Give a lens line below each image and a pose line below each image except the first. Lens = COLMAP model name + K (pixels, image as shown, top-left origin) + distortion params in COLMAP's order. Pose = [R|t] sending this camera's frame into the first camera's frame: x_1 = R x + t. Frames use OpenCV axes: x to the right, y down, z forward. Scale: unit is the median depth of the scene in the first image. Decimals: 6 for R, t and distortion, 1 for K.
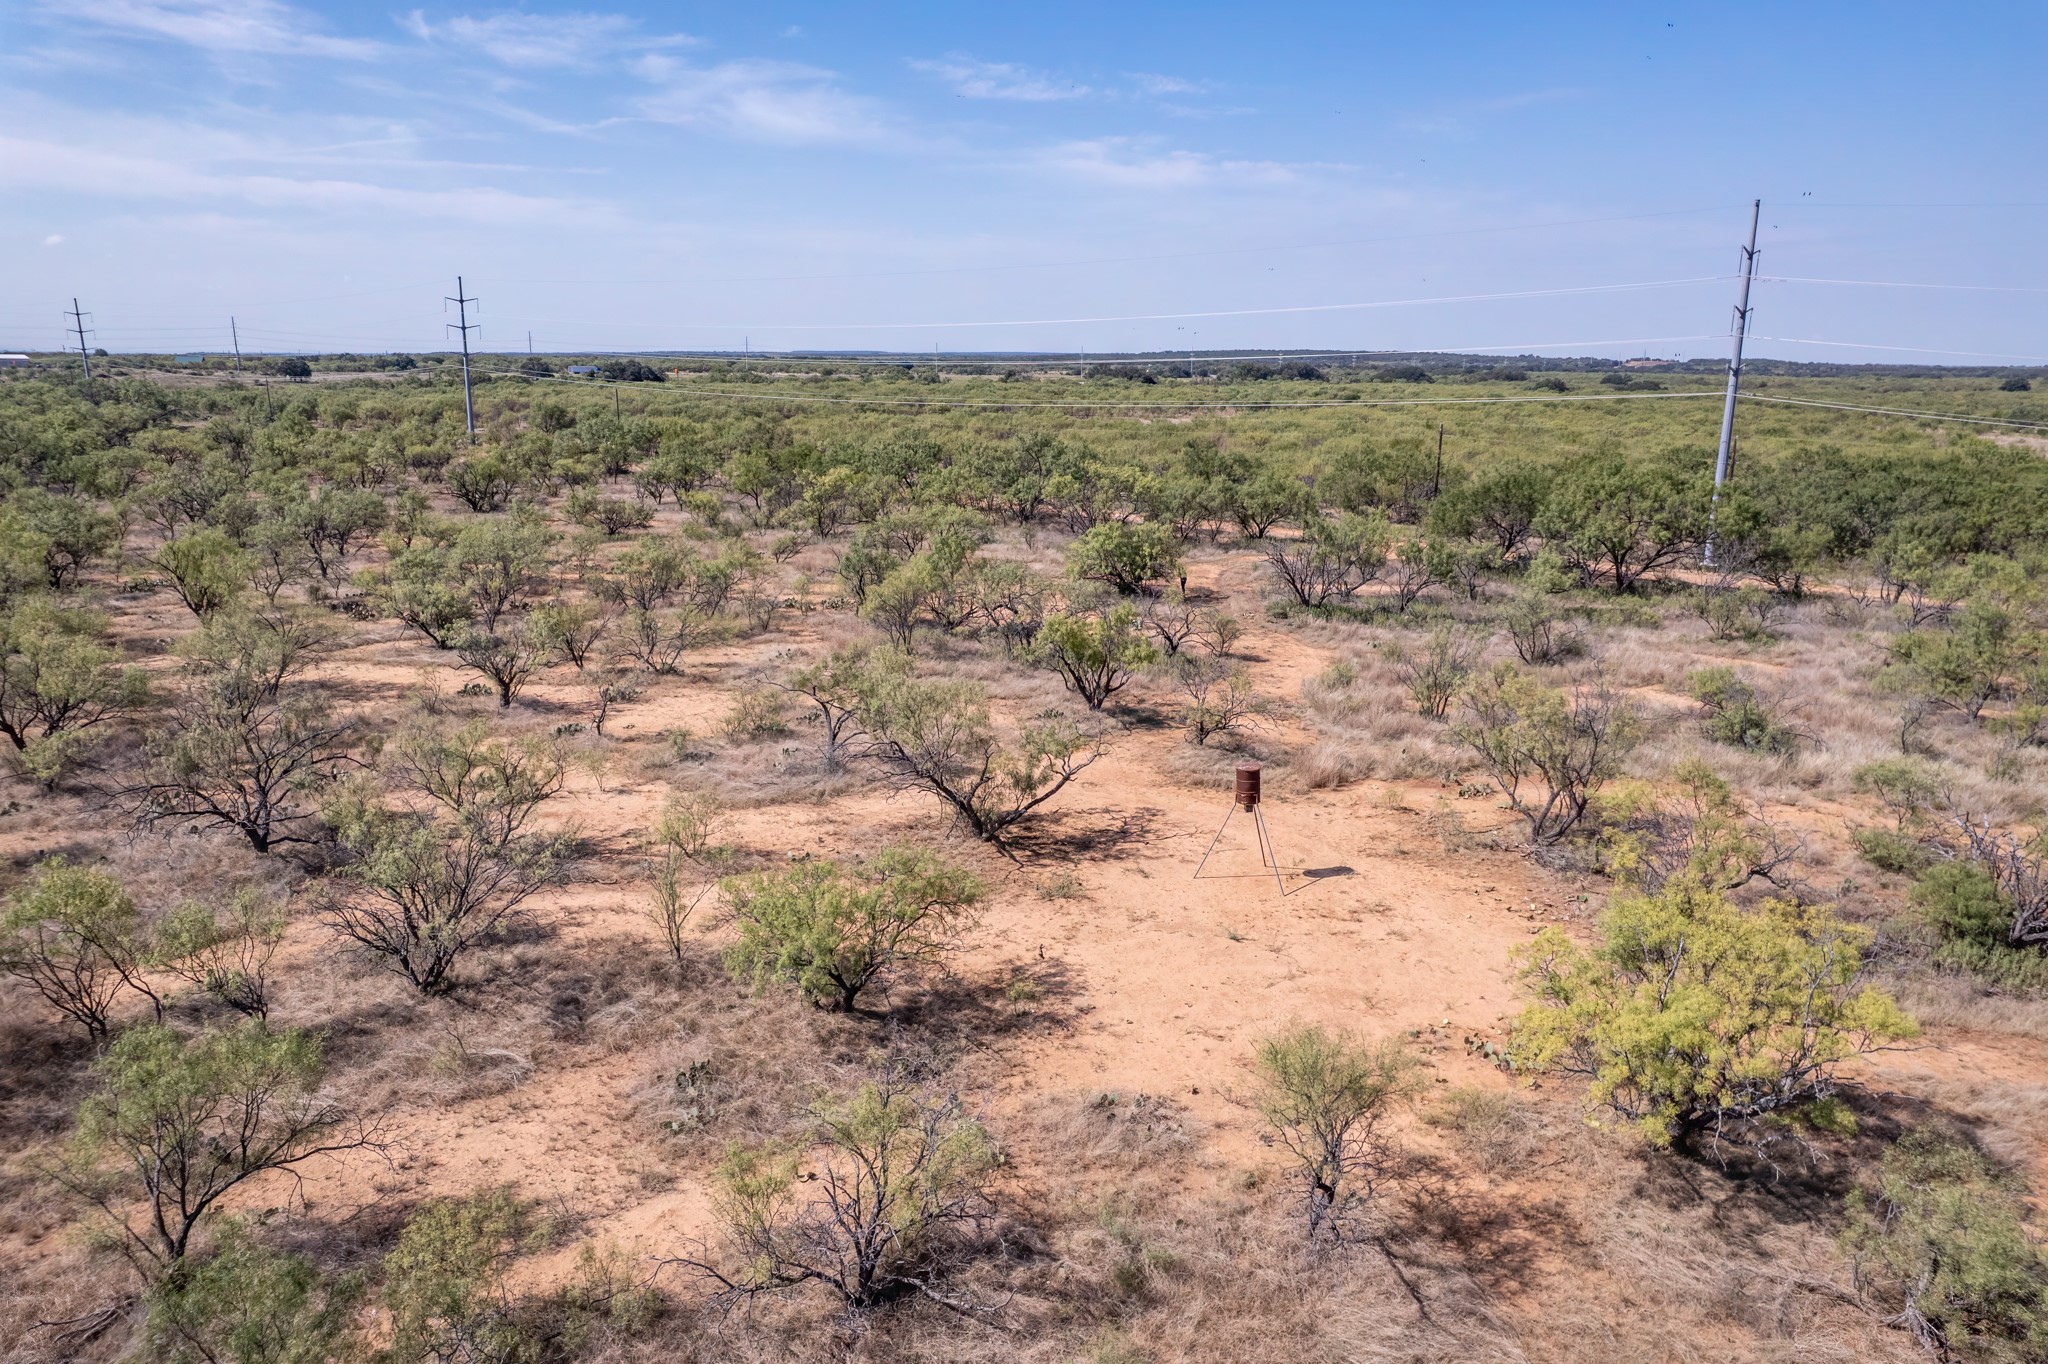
lens RADIAL K [[1357.5, 0, 1024.0], [0, 1357.5, 682.0], [0, 0, 1]] dist [-0.066551, 0.097813]
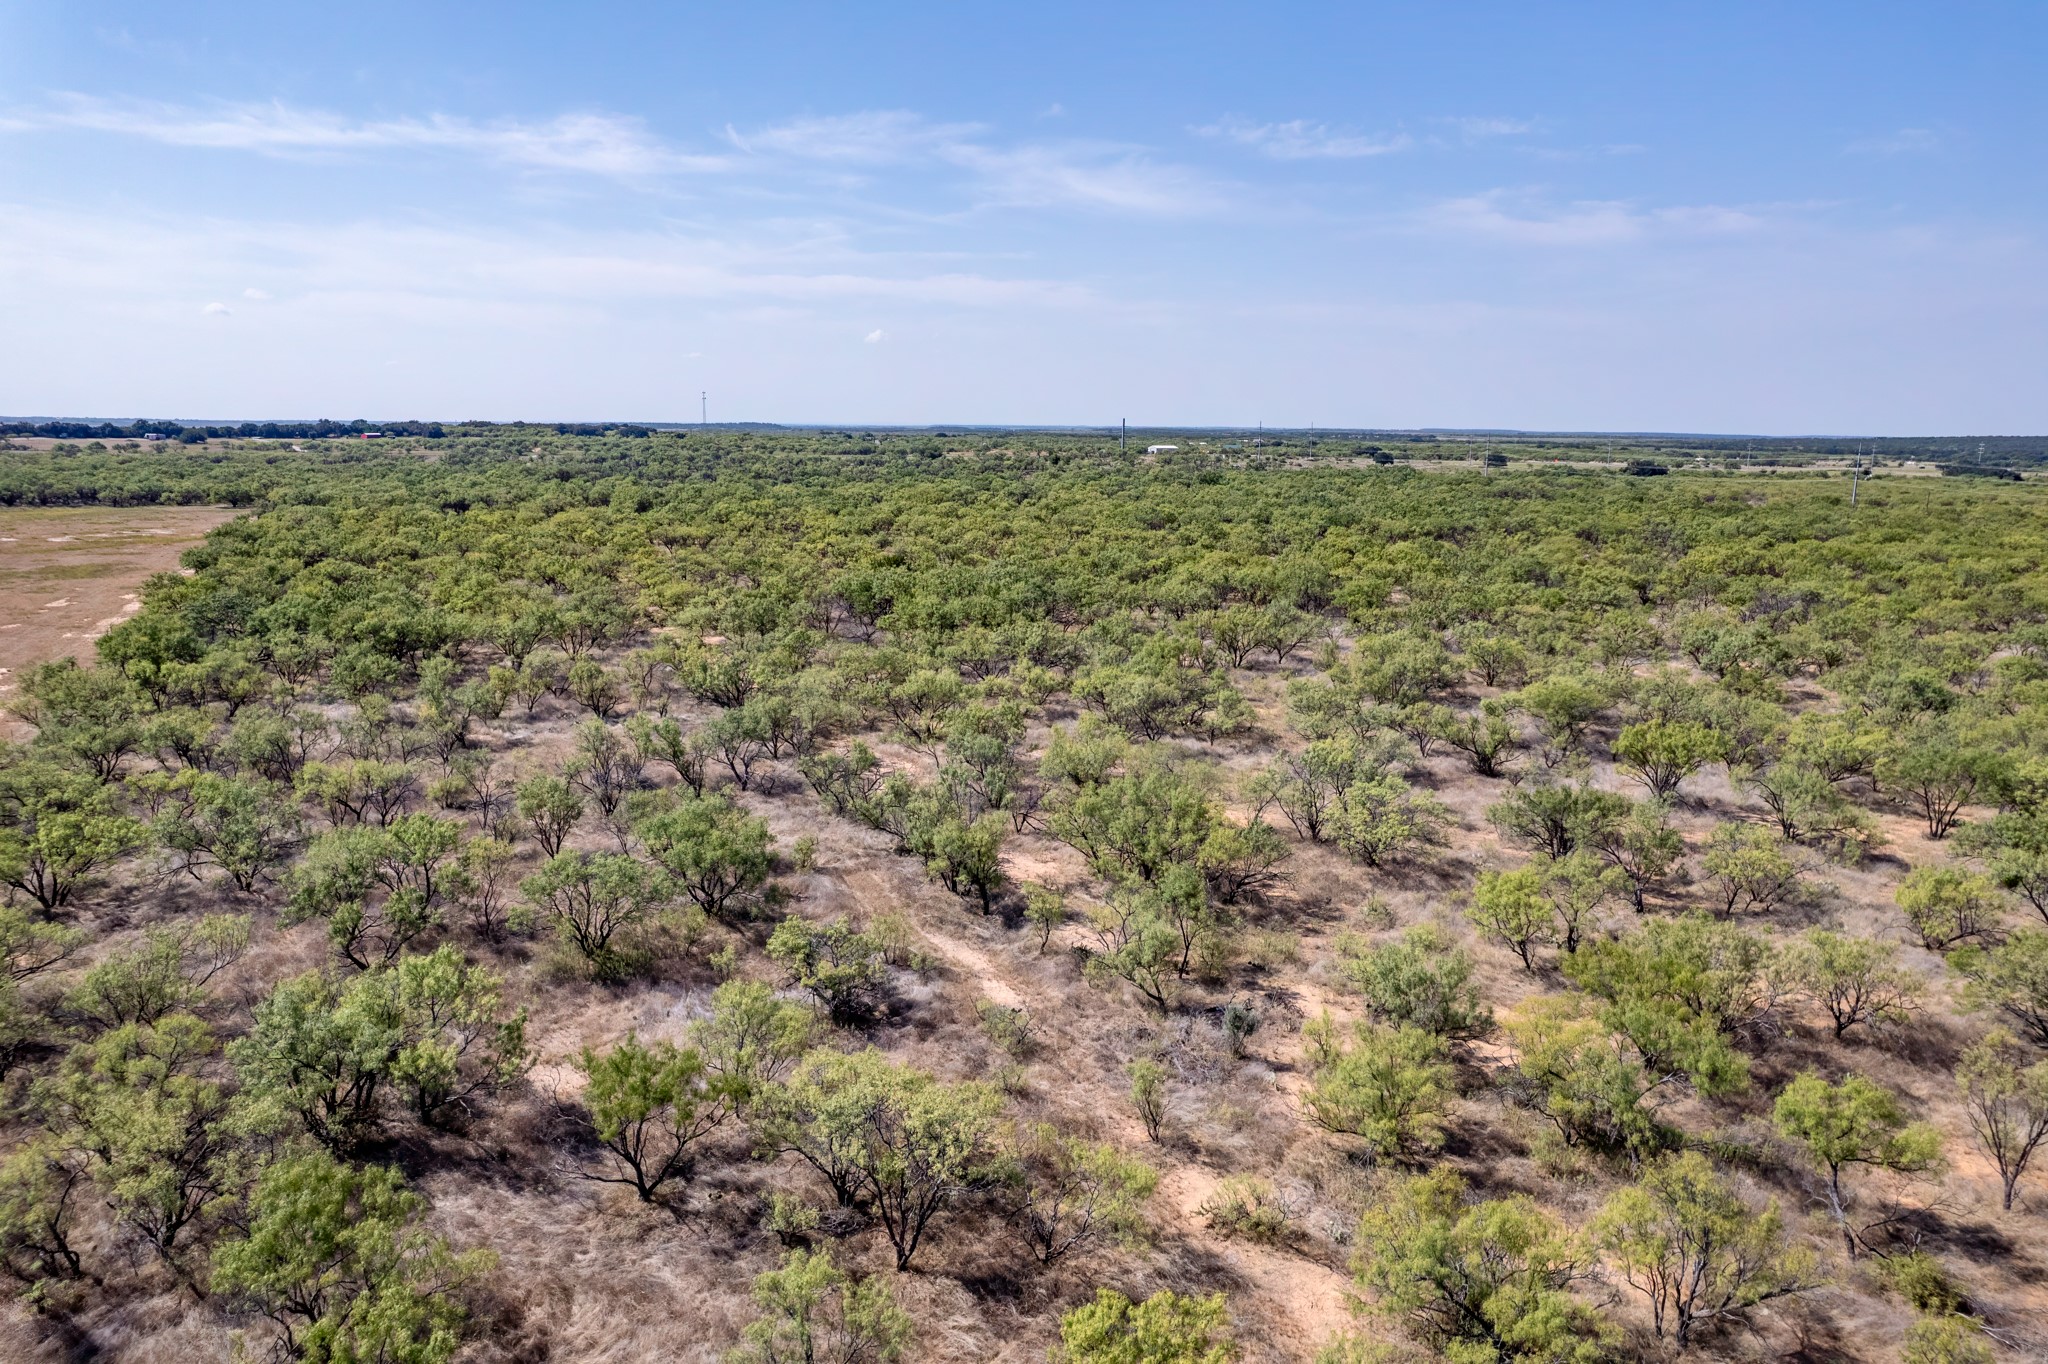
lens RADIAL K [[1357.5, 0, 1024.0], [0, 1357.5, 682.0], [0, 0, 1]] dist [-0.066551, 0.097813]
pose [[0.879892, 0.094758, -0.465629, 0.275410], [-0.120259, 0.992420, -0.025289, -0.027769], [0.459703, 0.078248, 0.884619, 0.116784]]
